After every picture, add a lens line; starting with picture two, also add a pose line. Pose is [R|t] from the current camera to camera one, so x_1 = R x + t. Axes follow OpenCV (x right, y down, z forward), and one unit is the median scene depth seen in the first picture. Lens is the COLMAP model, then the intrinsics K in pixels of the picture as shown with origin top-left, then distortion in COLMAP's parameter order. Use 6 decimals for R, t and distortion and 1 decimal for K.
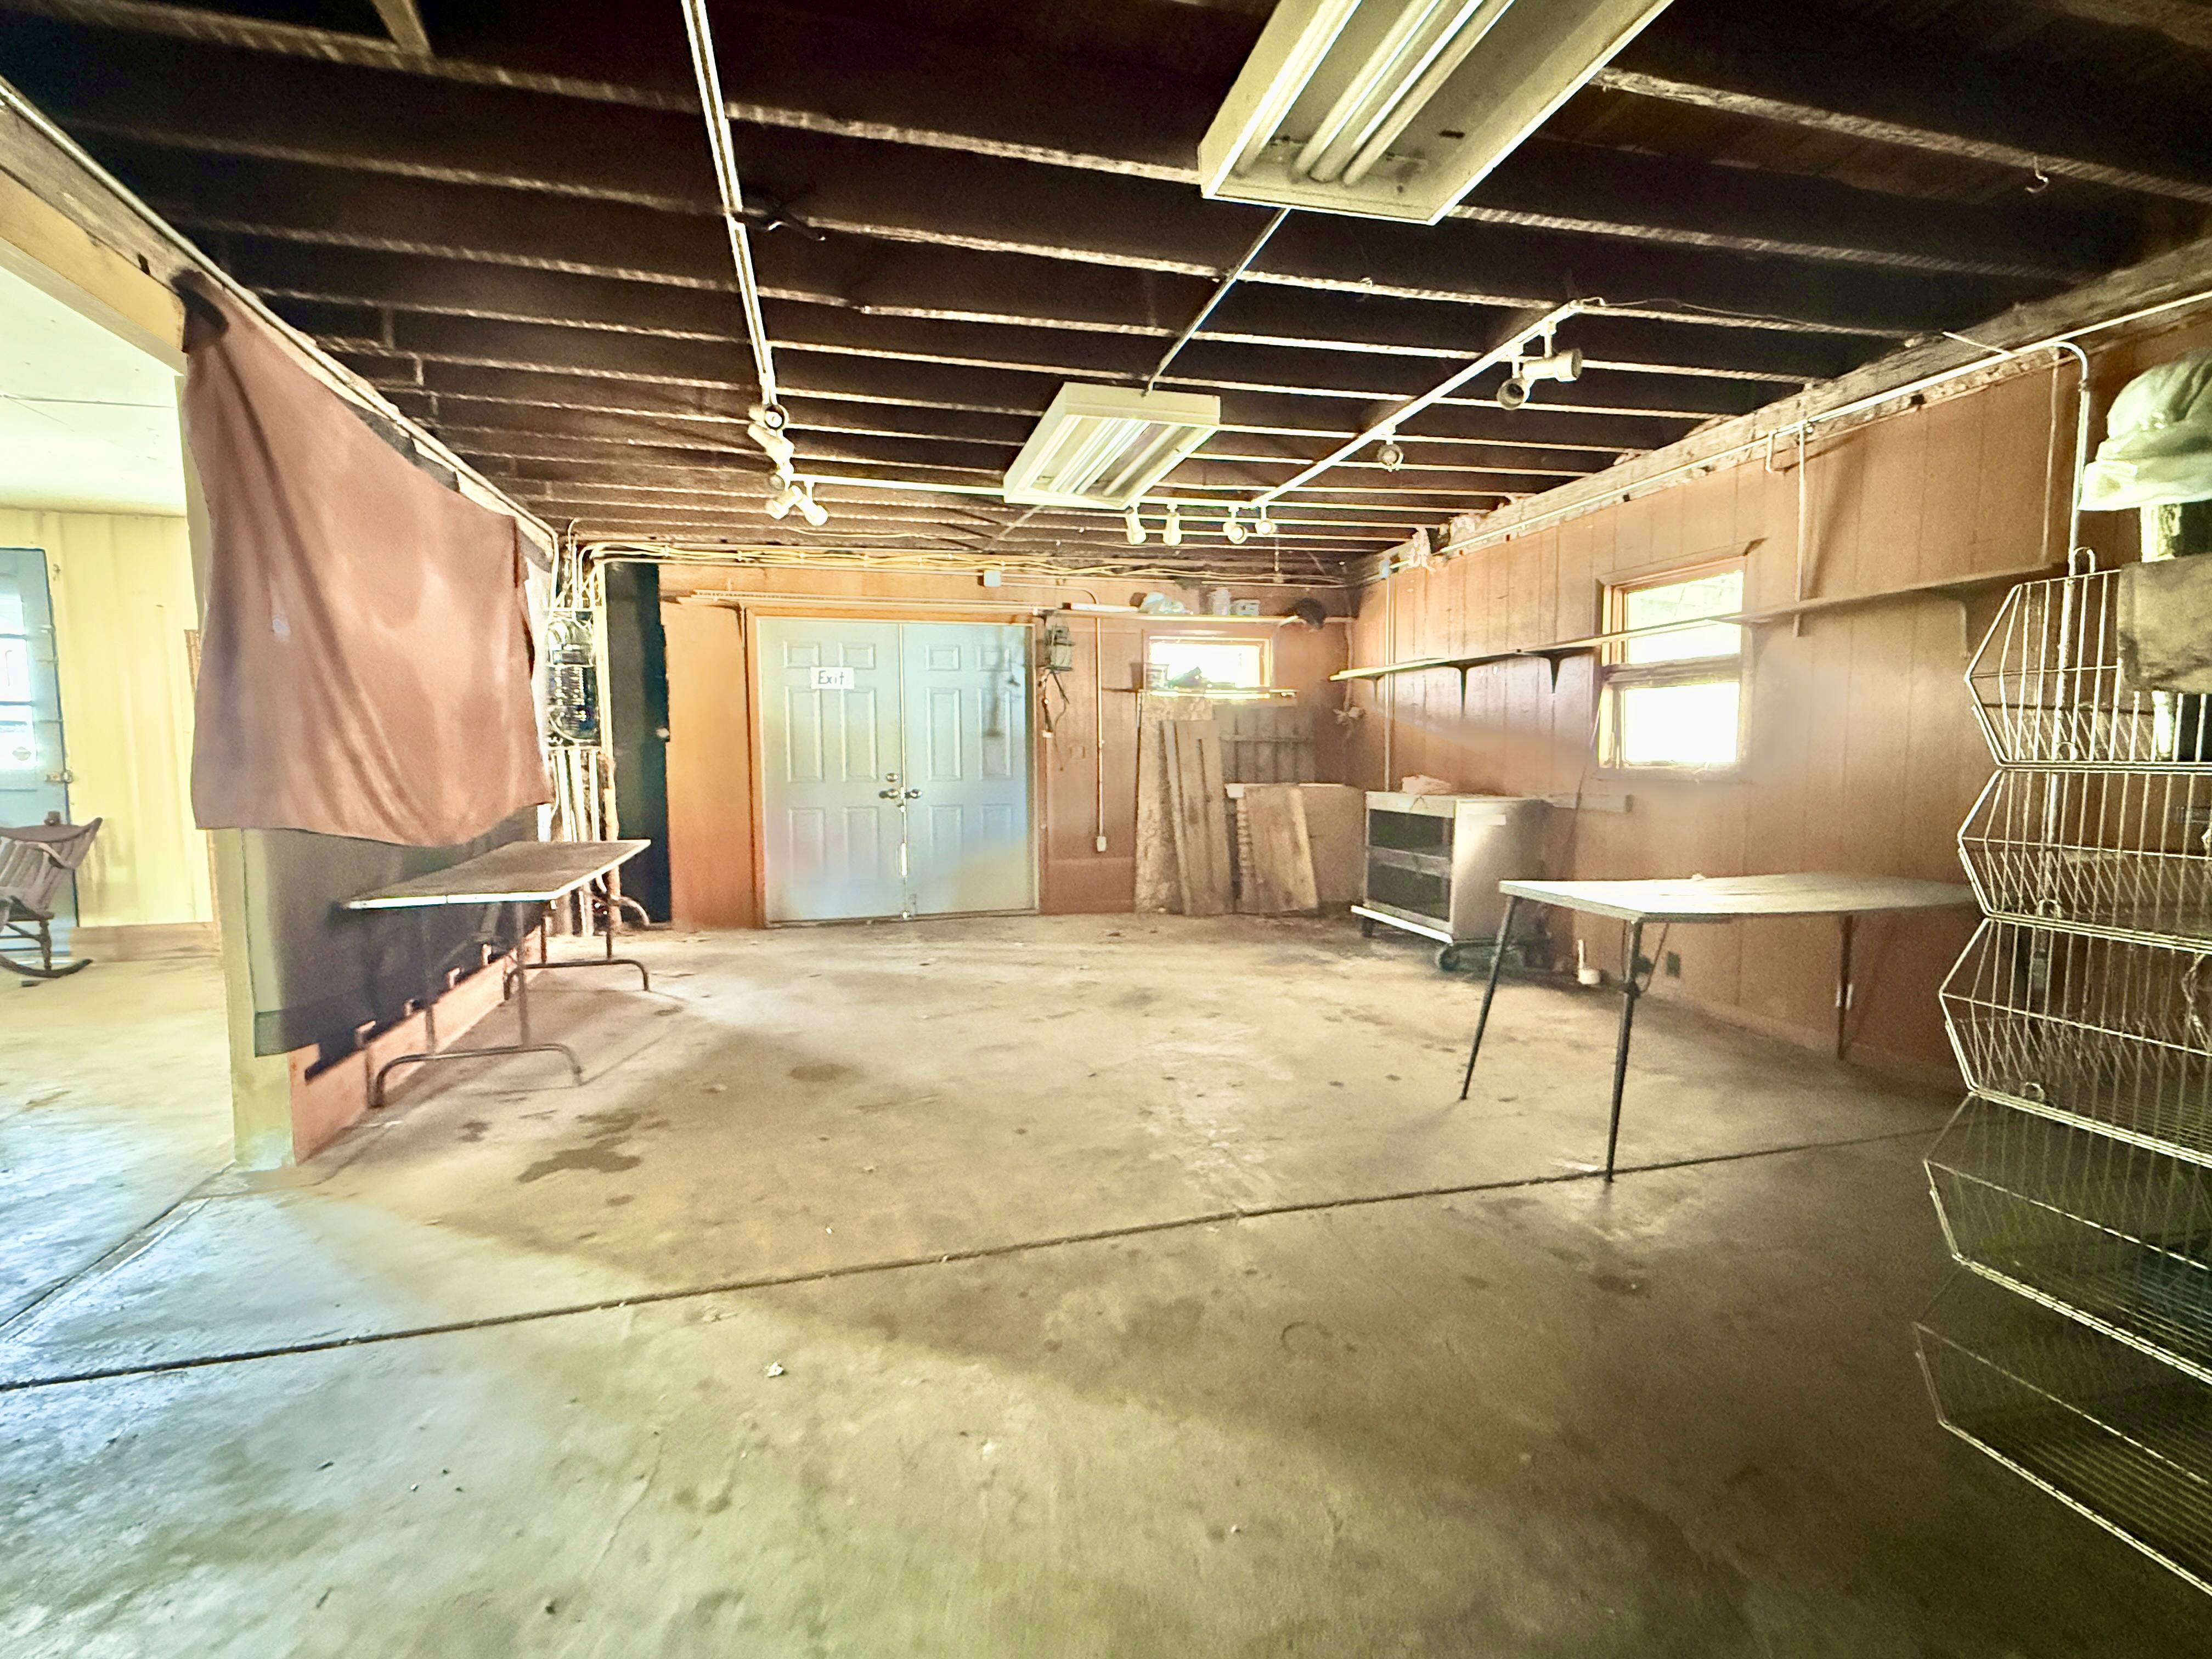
lens RADIAL K [[985.4, 0, 1106.0], [0, 985.4, 829.5], [0, 0, 1]] dist [-0.001387, 0.000100]
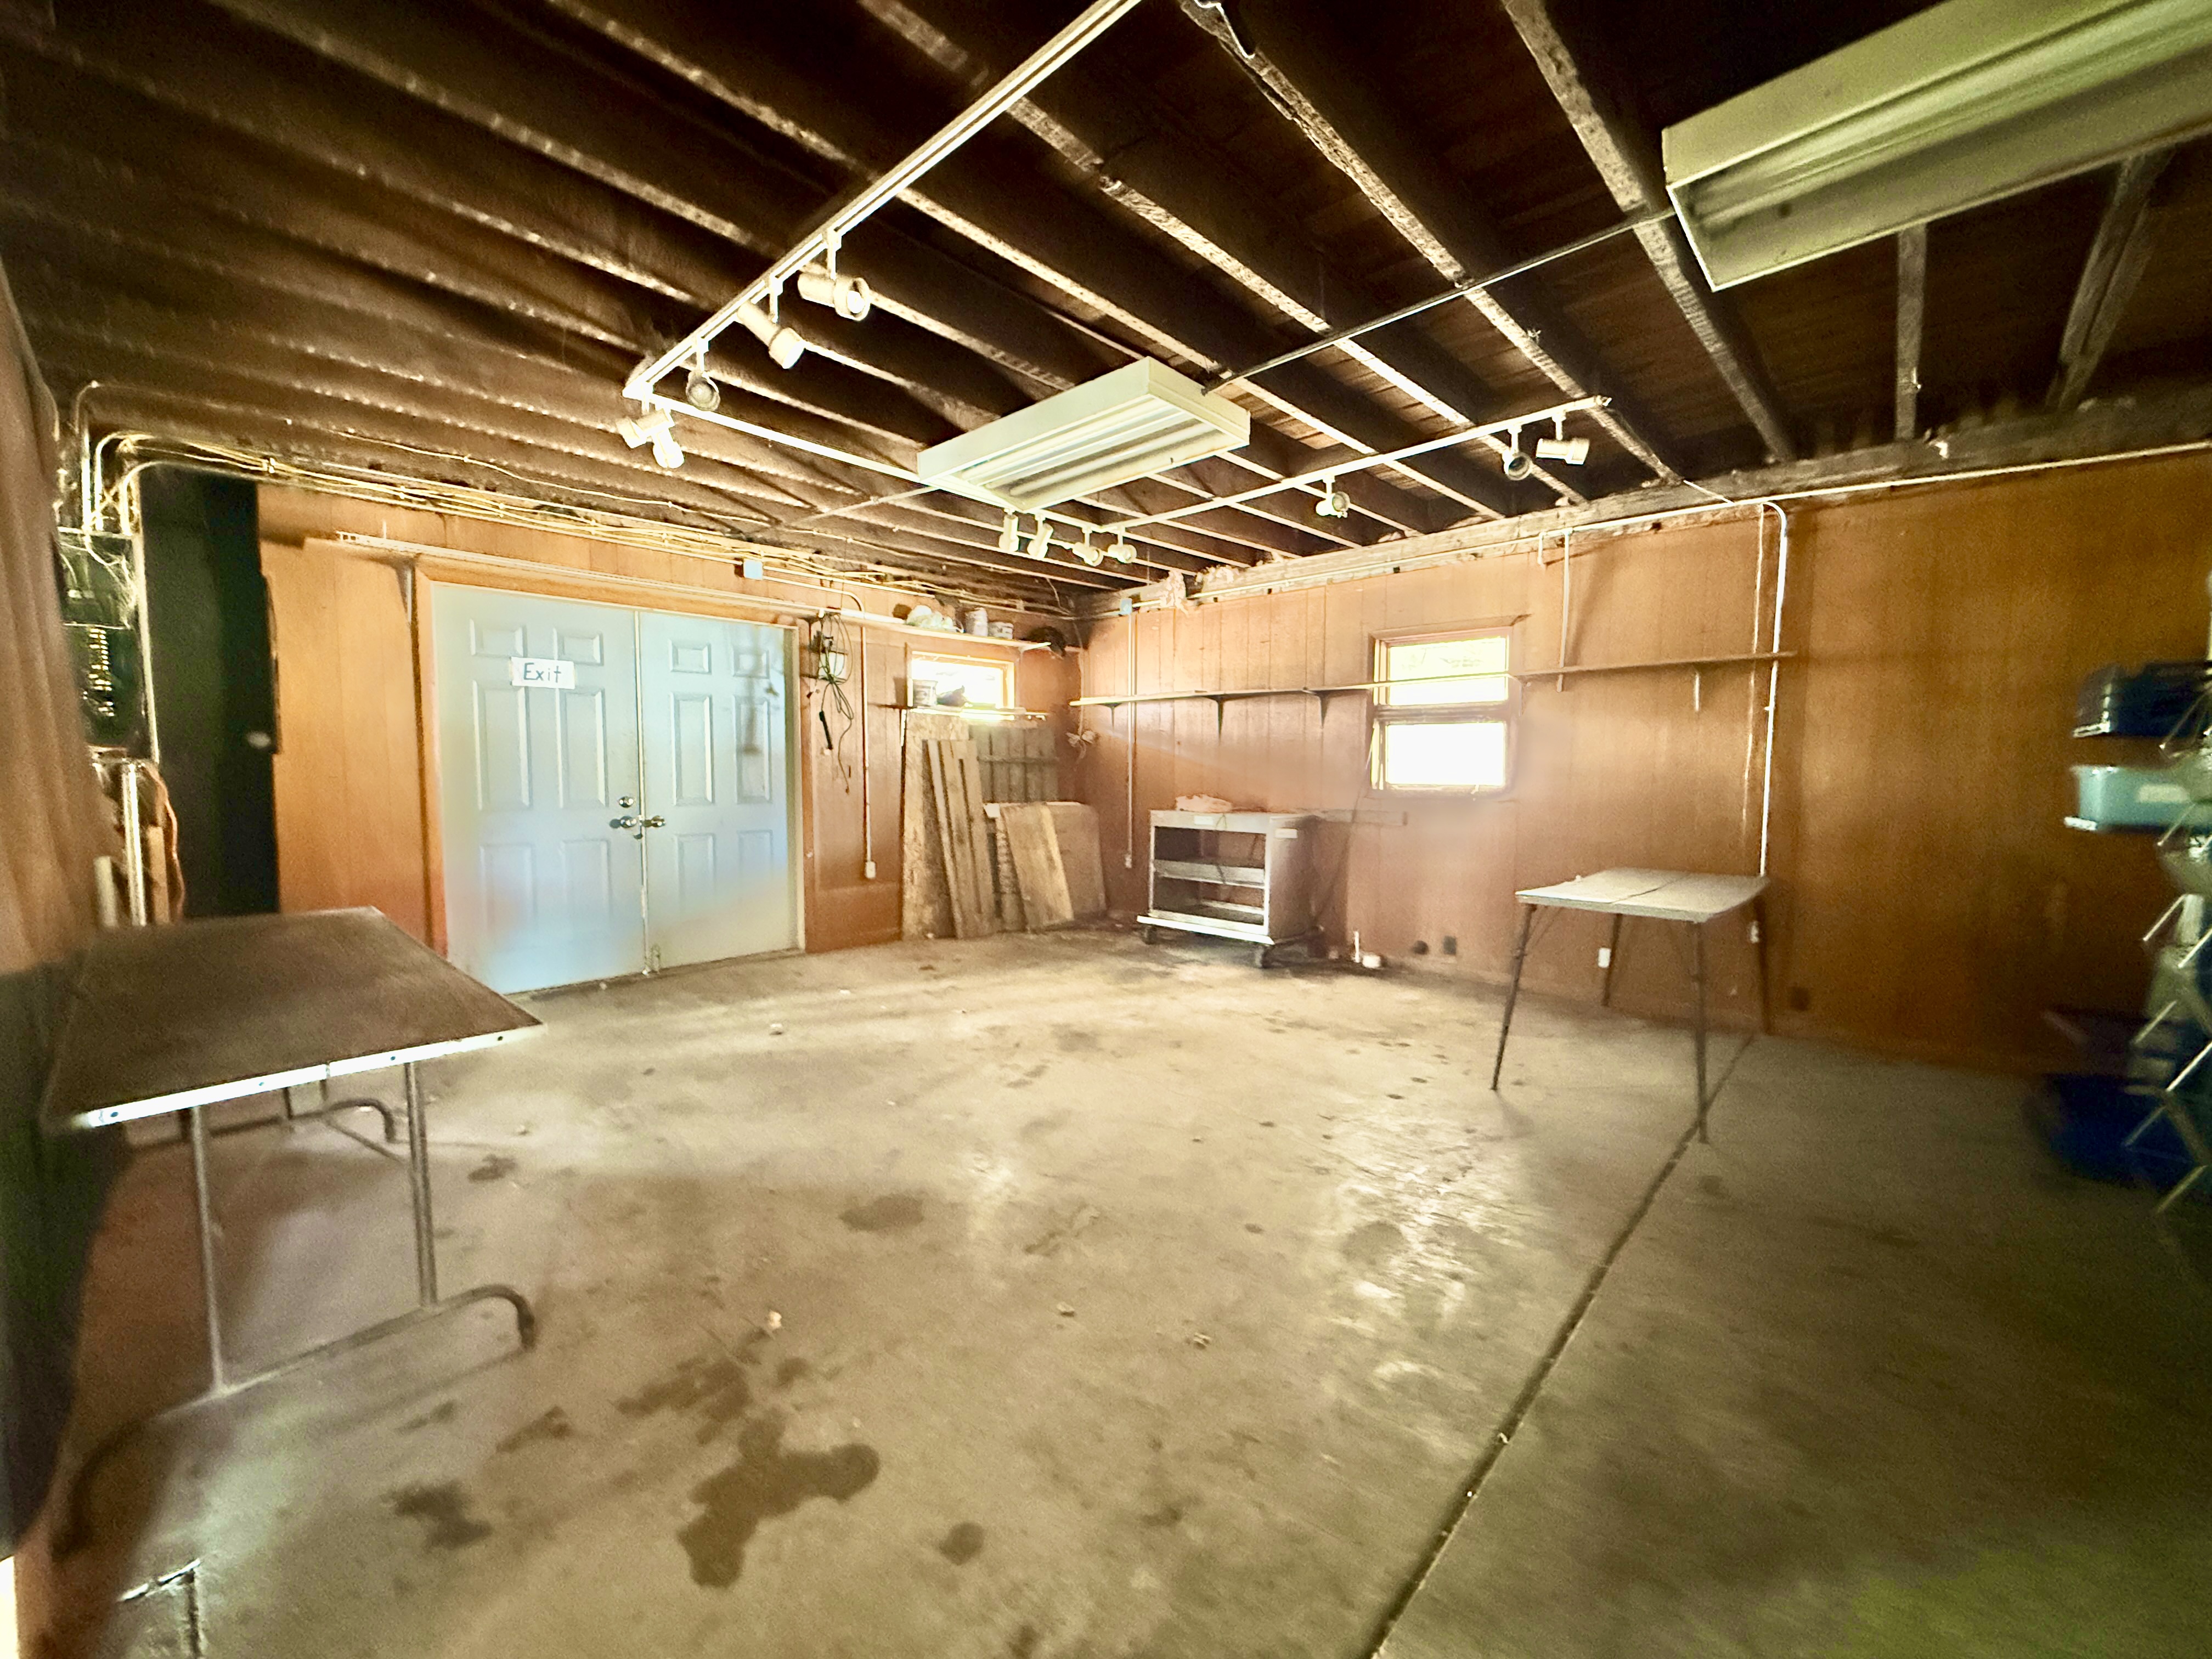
lens RADIAL K [[870.7, 0, 1093.9], [0, 870.7, 831.0], [0, 0, 1]] dist [0.000245, 0.000054]
pose [[0.850319, -0.029904, 0.525417, -0.295787], [0.032991, 0.999450, 0.003492, -0.021147], [-0.525232, 0.014365, 0.850838, 0.218470]]
